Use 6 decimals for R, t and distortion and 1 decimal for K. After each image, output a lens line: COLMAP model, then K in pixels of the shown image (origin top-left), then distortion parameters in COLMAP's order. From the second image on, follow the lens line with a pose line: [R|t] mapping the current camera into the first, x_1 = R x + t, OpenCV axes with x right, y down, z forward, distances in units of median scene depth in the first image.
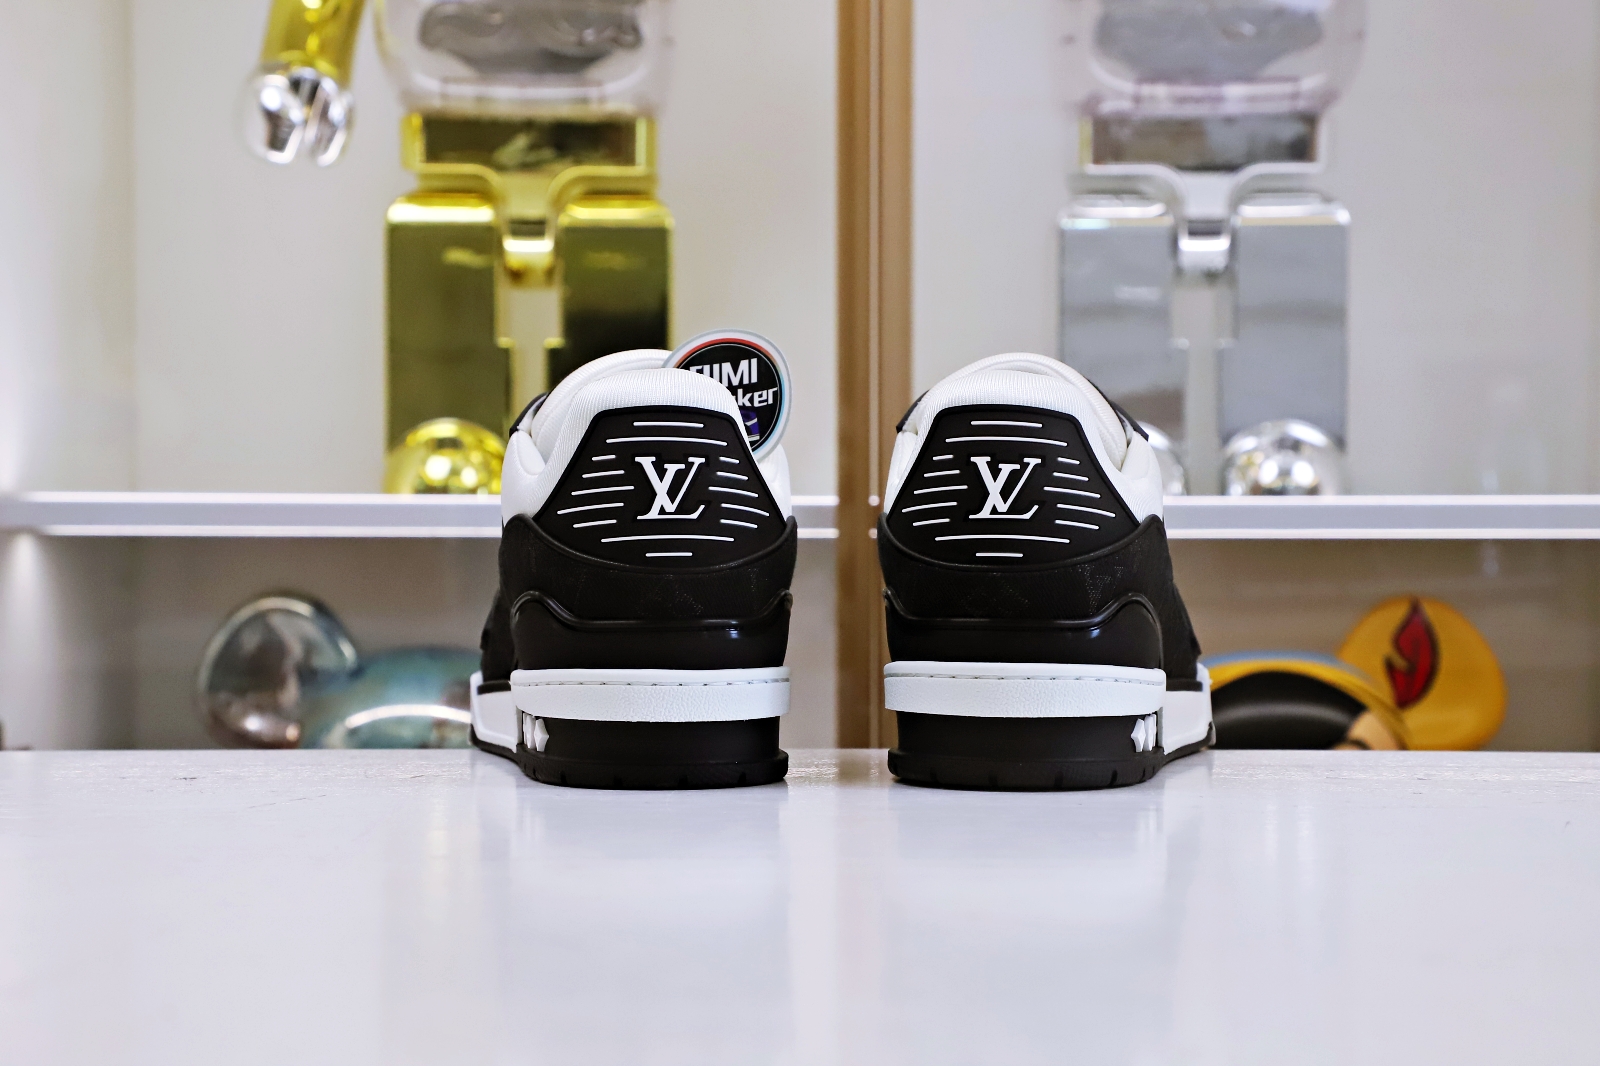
lens RADIAL K [[3121.7, 0, 800.0], [0, 3121.7, 533.0], [0, 0, 1]] dist [0.406094, -0.108487]
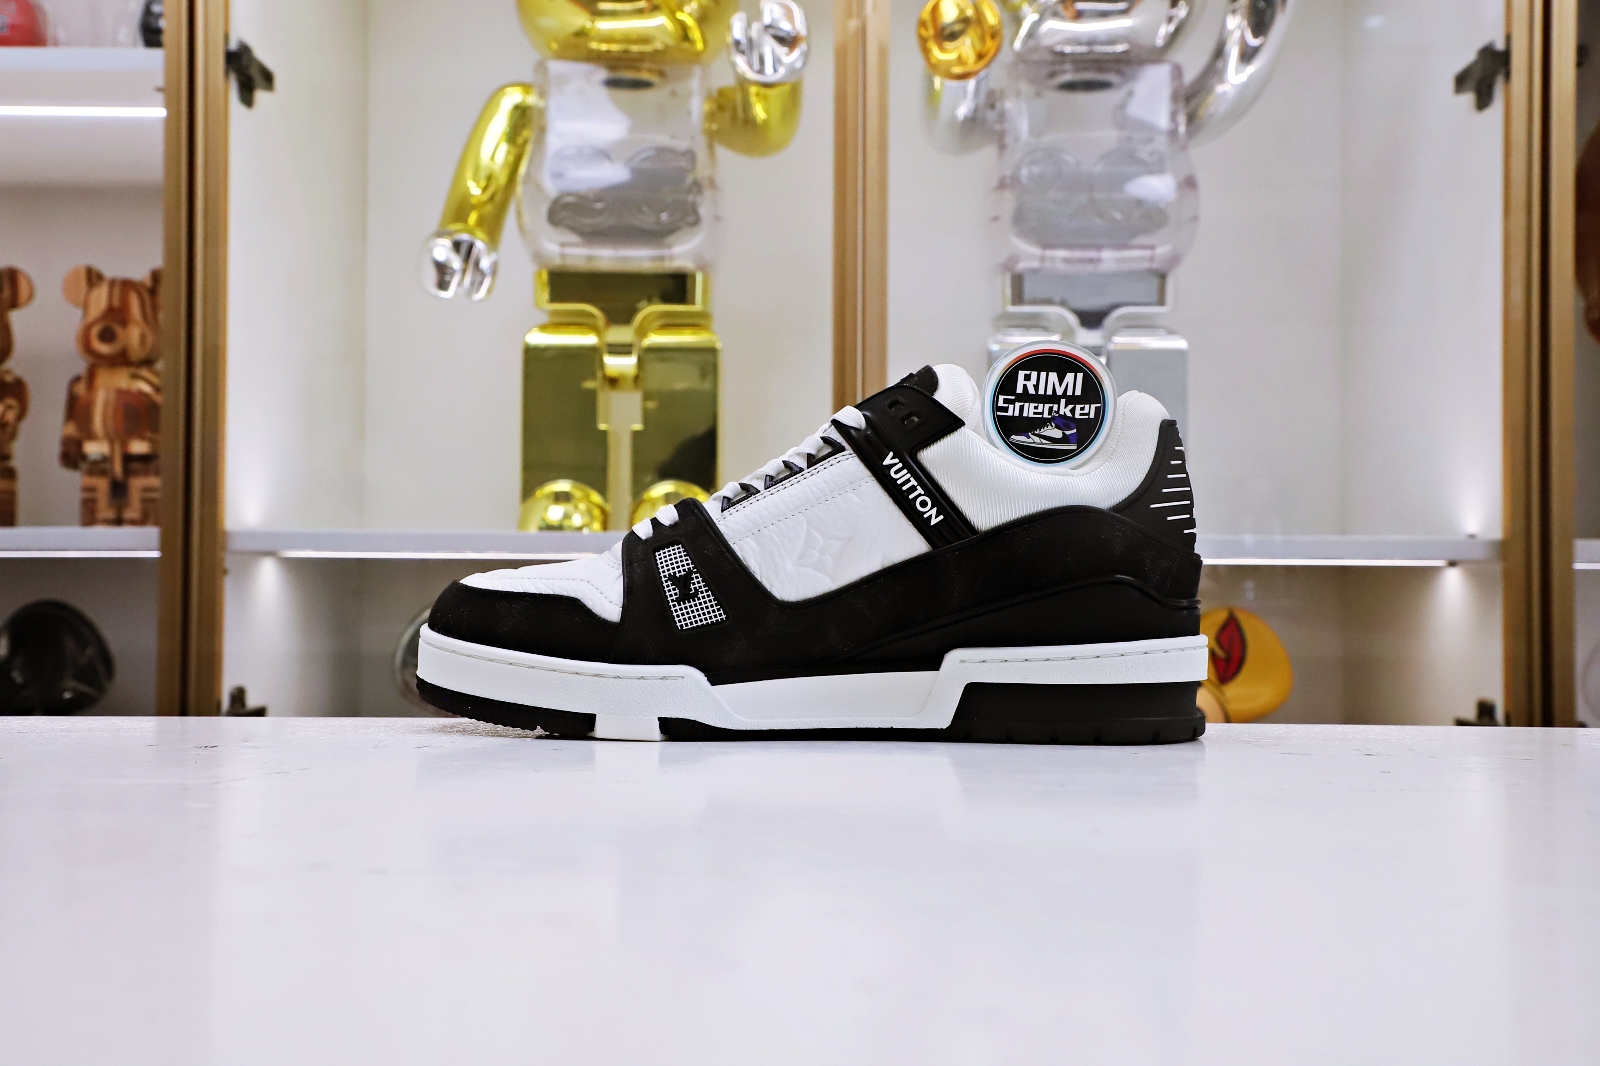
lens RADIAL K [[1699.7, 0, 800.0], [0, 1699.7, 533.0], [0, 0, 1]] dist [0.097886, 0.013104]
pose [[0.999912, 0.005280, -0.012194, 0.006091], [-0.005597, 0.999643, -0.026109, 0.007987], [0.012052, 0.026175, 0.999585, 0.221446]]
